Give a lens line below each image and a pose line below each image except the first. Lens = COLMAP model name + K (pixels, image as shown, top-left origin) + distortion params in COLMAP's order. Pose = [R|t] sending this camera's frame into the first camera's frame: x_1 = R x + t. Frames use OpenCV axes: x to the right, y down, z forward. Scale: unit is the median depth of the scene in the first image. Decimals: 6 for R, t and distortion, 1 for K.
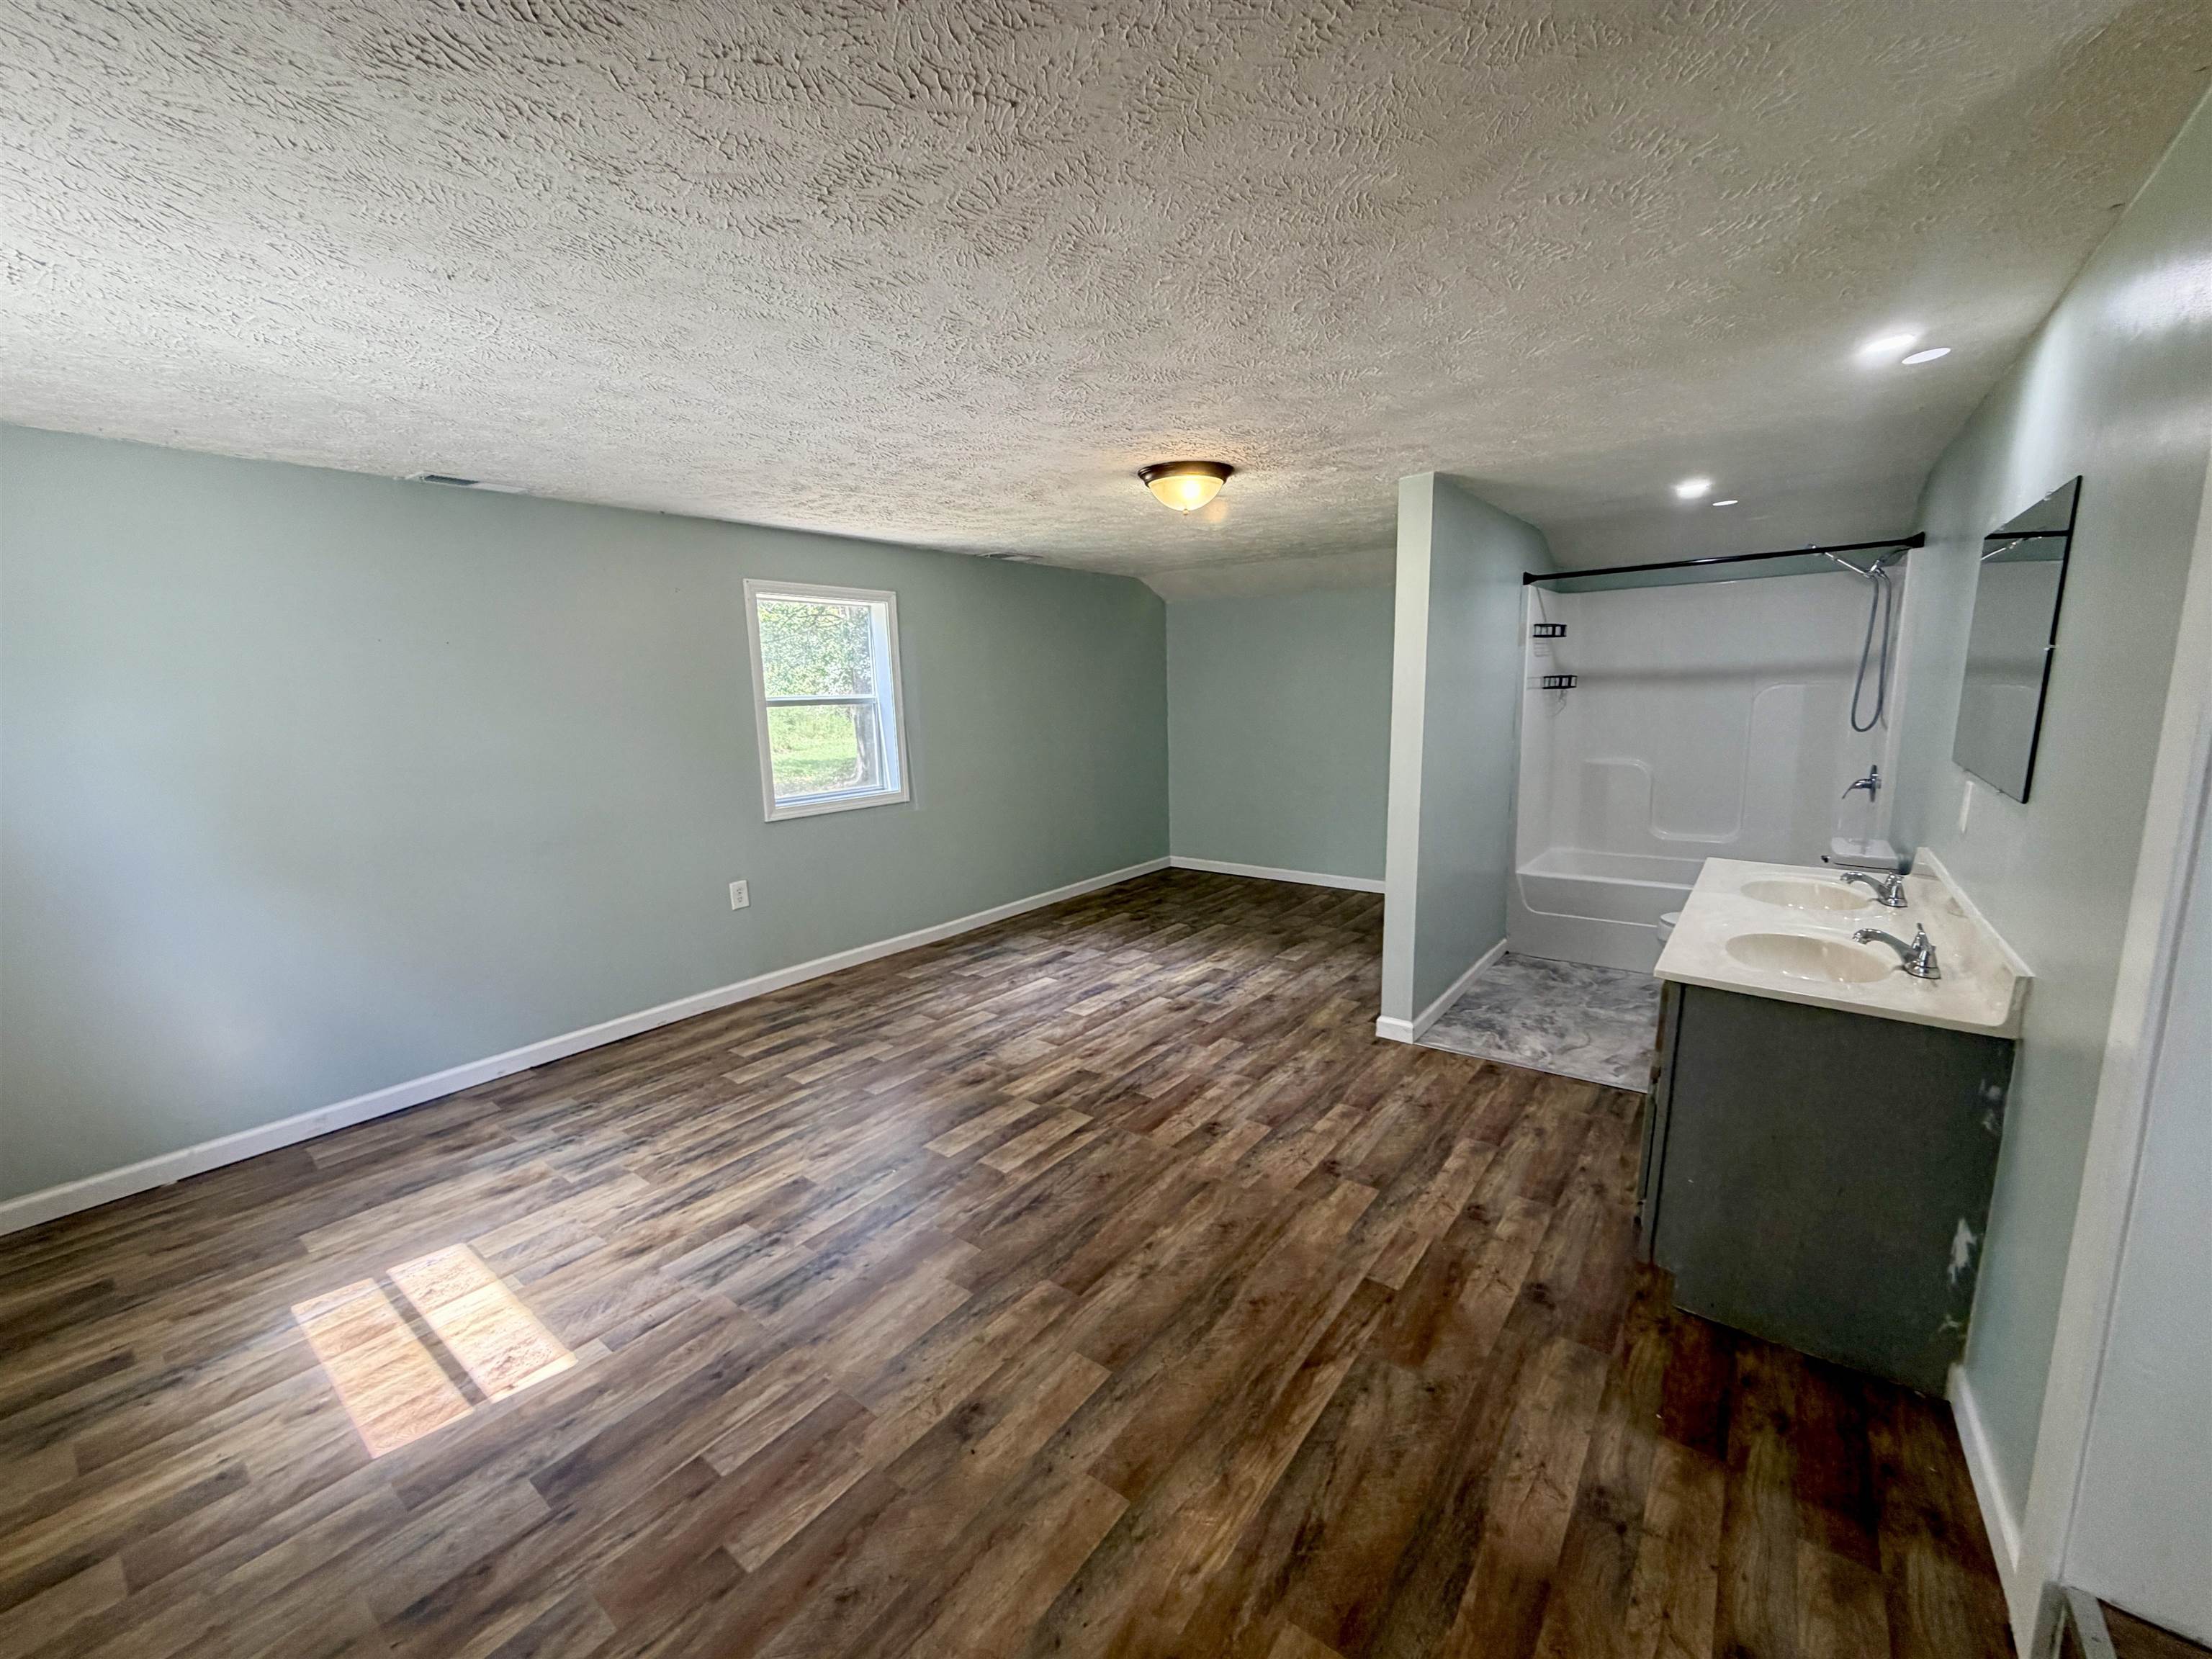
lens RADIAL K [[882.5, 0, 1100.3], [0, 882.5, 825.2], [0, 0, 1]] dist [-0.000962, 0.000386]
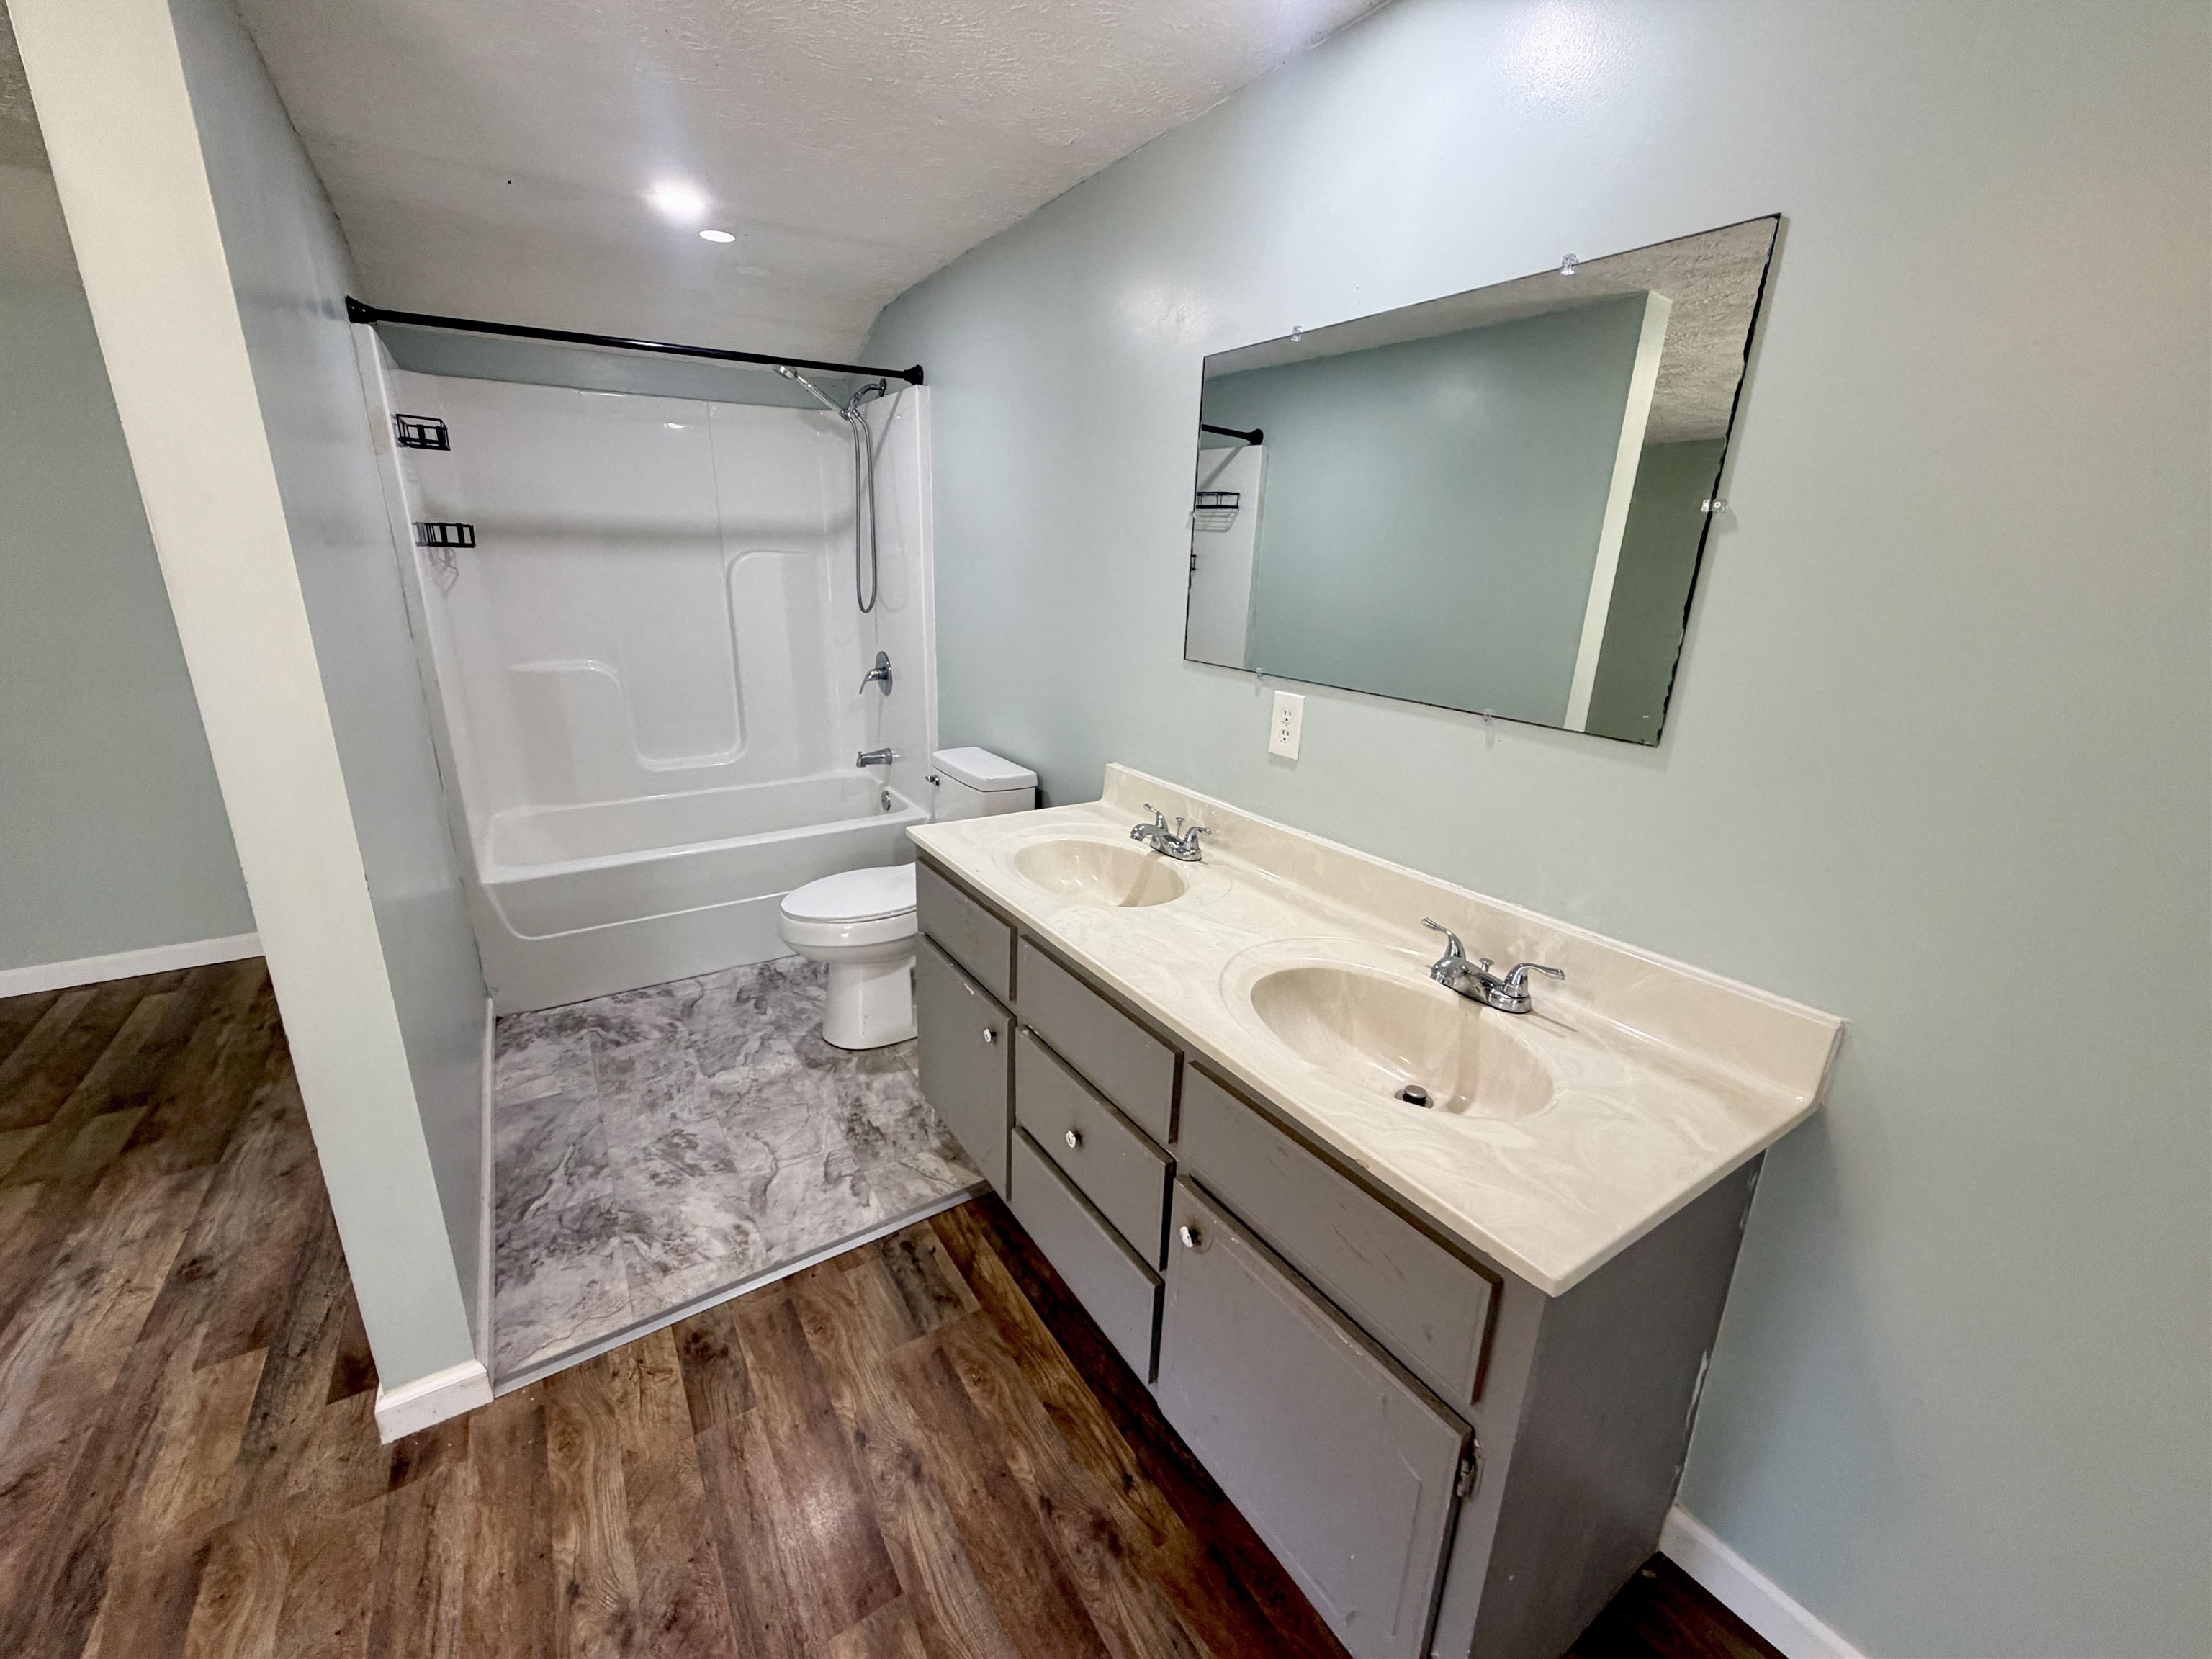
lens RADIAL K [[917.4, 0, 1098.9], [0, 917.4, 819.0], [0, 0, 1]] dist [0.019827, 0.000042]
pose [[0.357764, -0.244419, 0.901257, 0.119658], [0.123359, 0.969050, 0.213835, -0.083573], [-0.925628, 0.034675, 0.376843, 0.542636]]
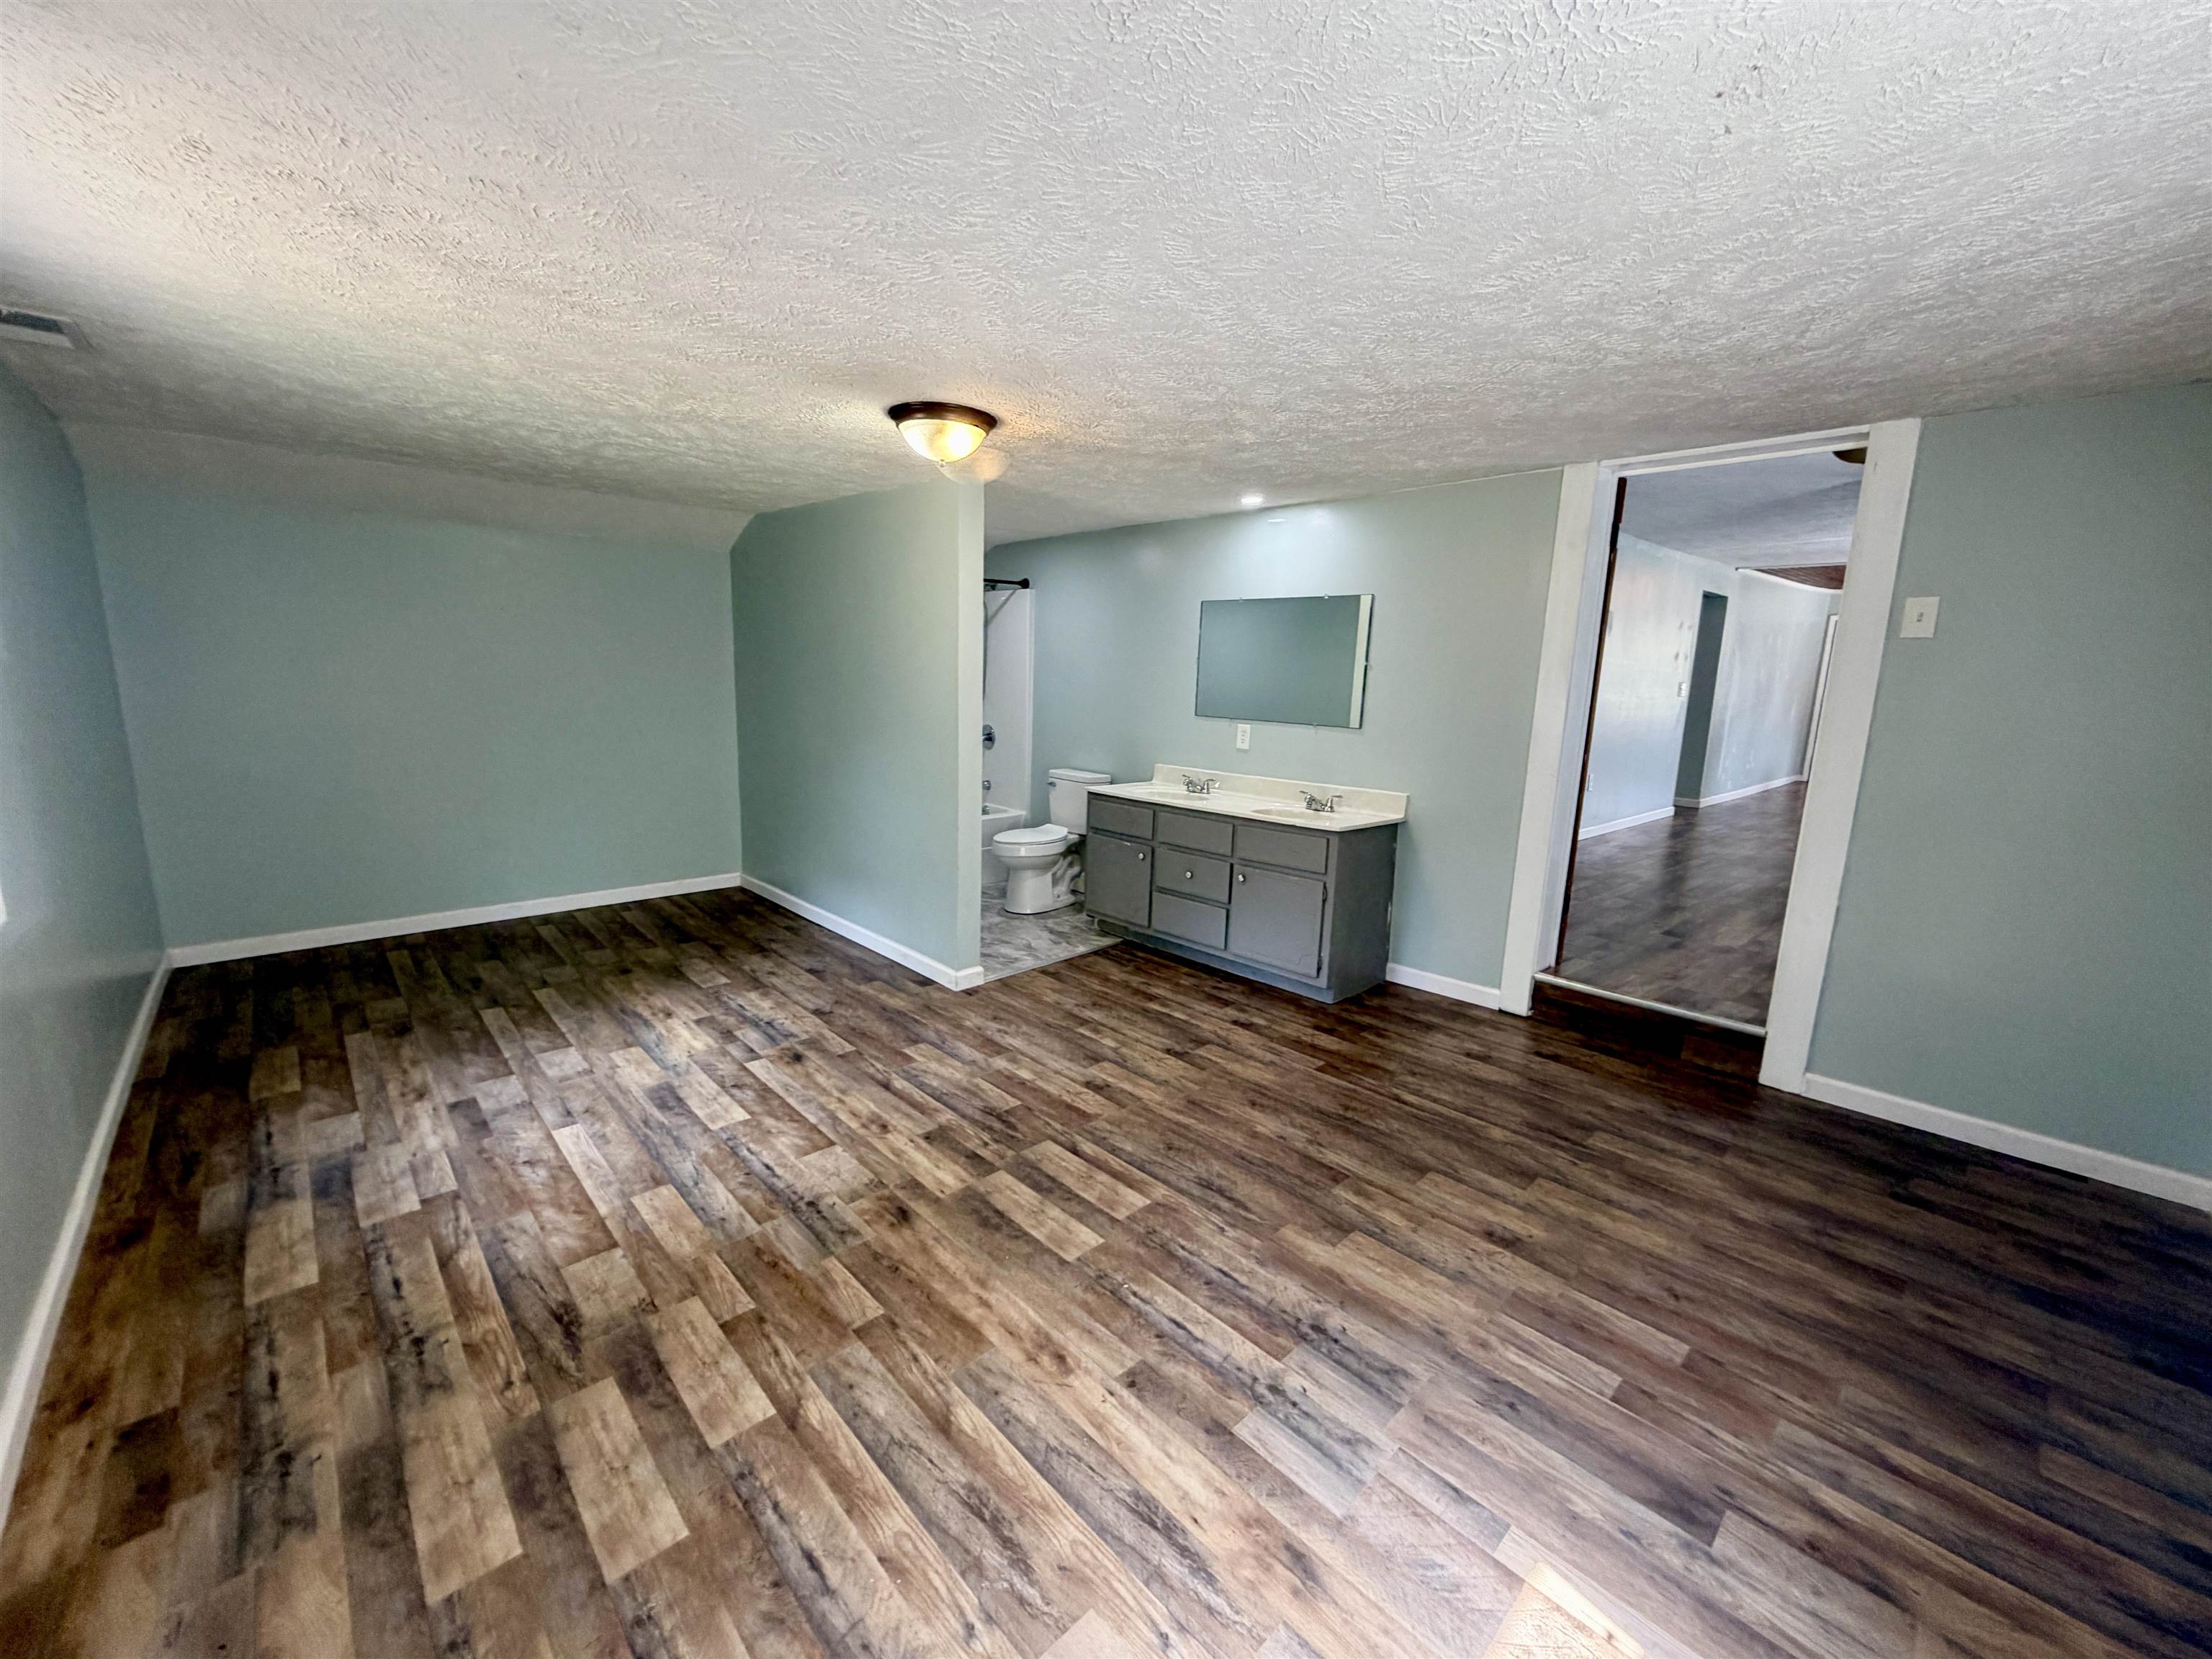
lens RADIAL K [[882.5, 0, 1100.3], [0, 882.5, 825.2], [0, 0, 1]] dist [-0.000962, 0.000386]
pose [[0.159438, -0.147556, 0.976118, -0.688762], [0.124950, 0.983831, 0.128312, -0.078135], [-0.979269, 0.101508, 0.175297, 0.626962]]
